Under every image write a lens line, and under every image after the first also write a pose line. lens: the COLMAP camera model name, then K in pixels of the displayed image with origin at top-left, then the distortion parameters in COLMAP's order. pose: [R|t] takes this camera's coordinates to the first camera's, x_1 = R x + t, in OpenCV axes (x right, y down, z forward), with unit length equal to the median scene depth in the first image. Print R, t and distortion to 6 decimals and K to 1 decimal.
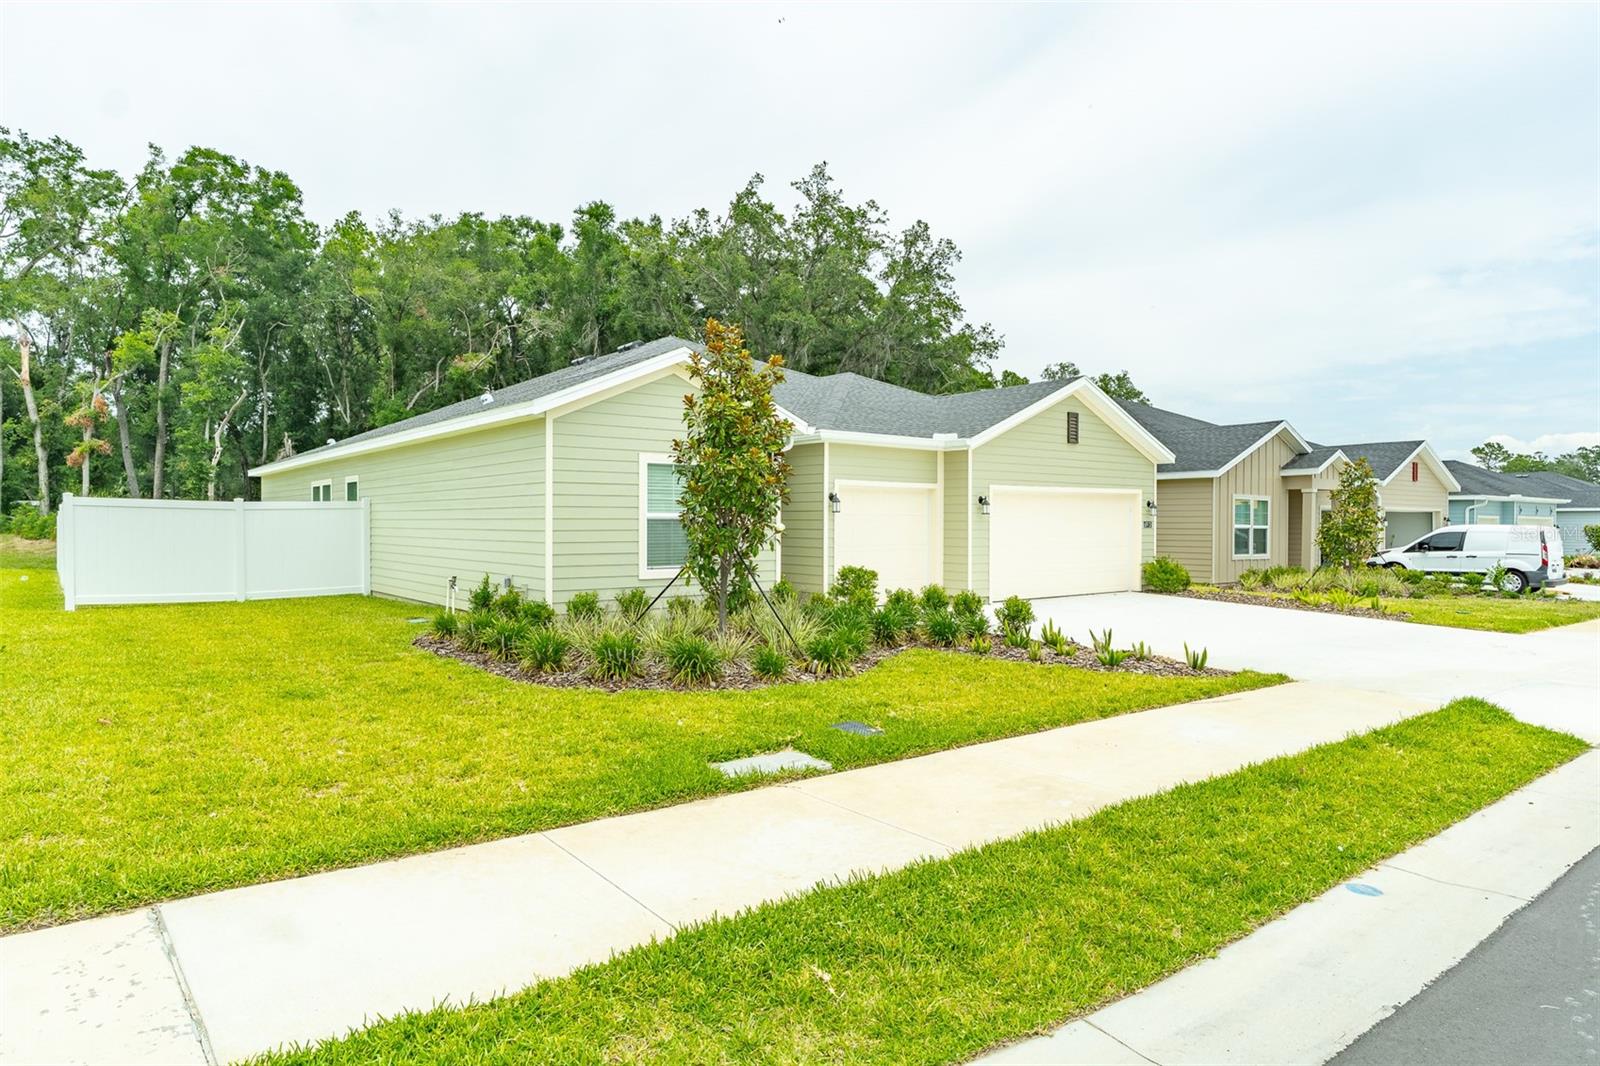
lens RADIAL K [[979.5, 0, 800.0], [0, 979.5, 533.0], [0, 0, 1]] dist [0.000643, -0.002536]
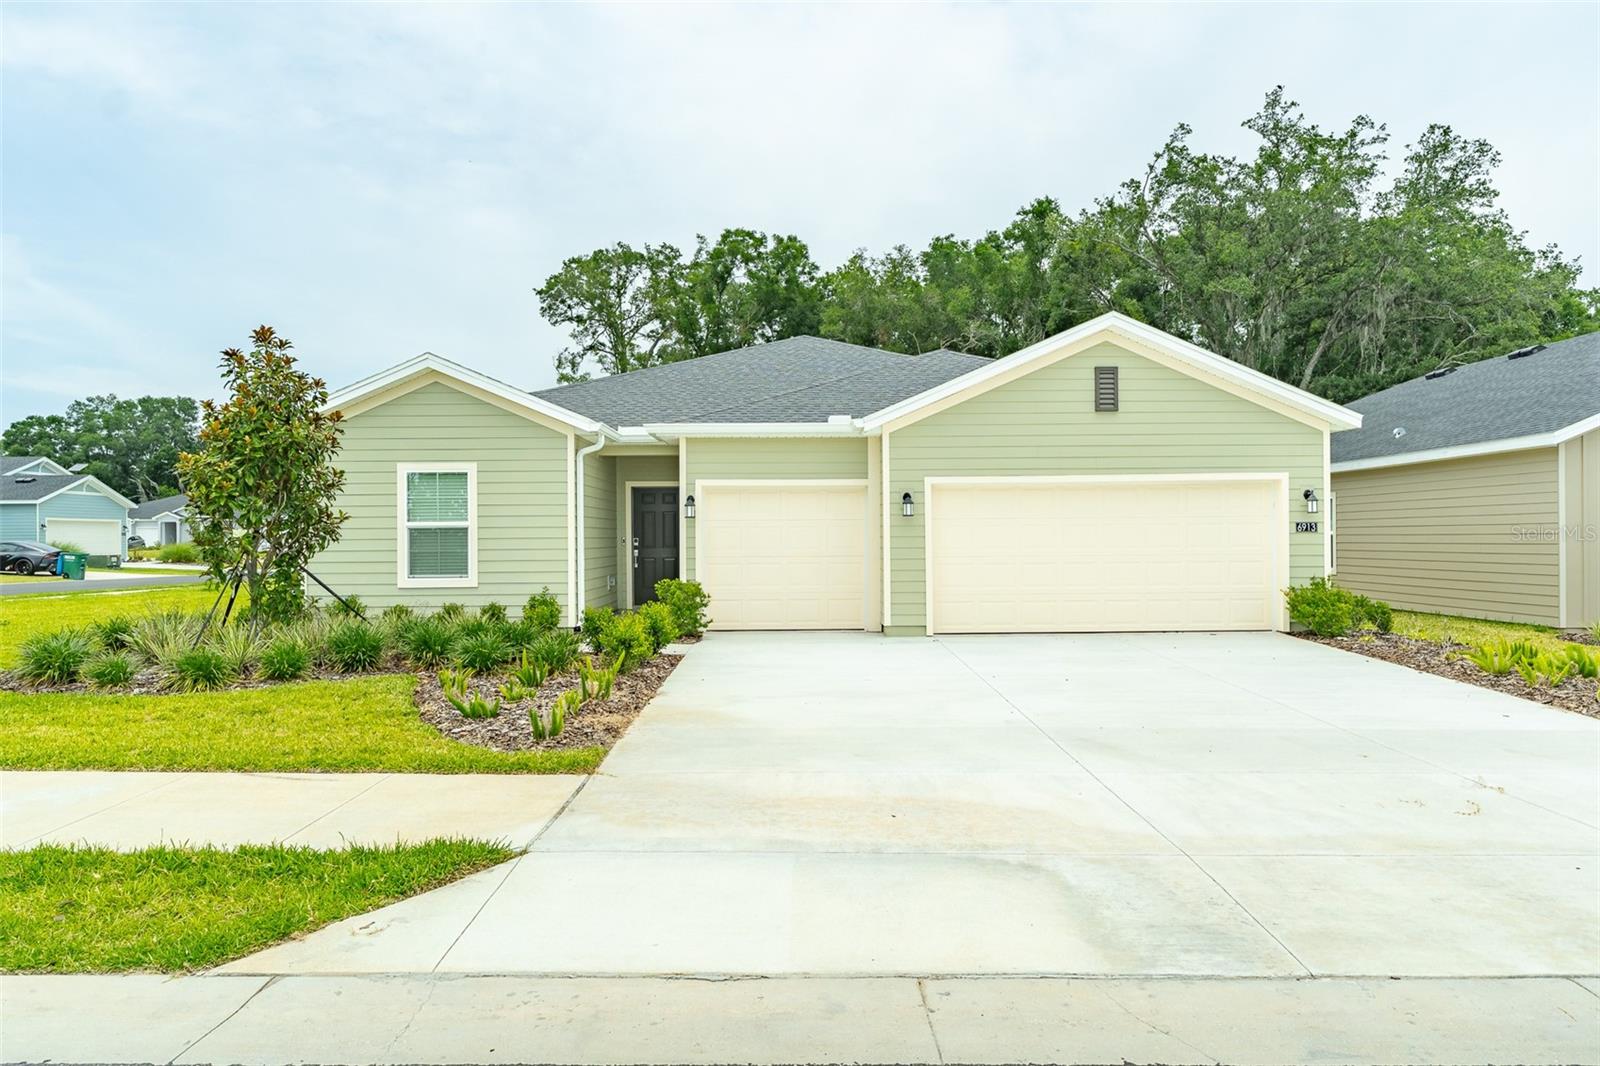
lens RADIAL K [[979.5, 0, 800.0], [0, 979.5, 533.0], [0, 0, 1]] dist [0.000643, -0.002536]
pose [[0.778361, -0.014142, -0.627658, 0.207112], [0.002714, 0.999813, -0.019161, 0.002704], [0.627812, 0.013211, 0.778253, 0.124605]]
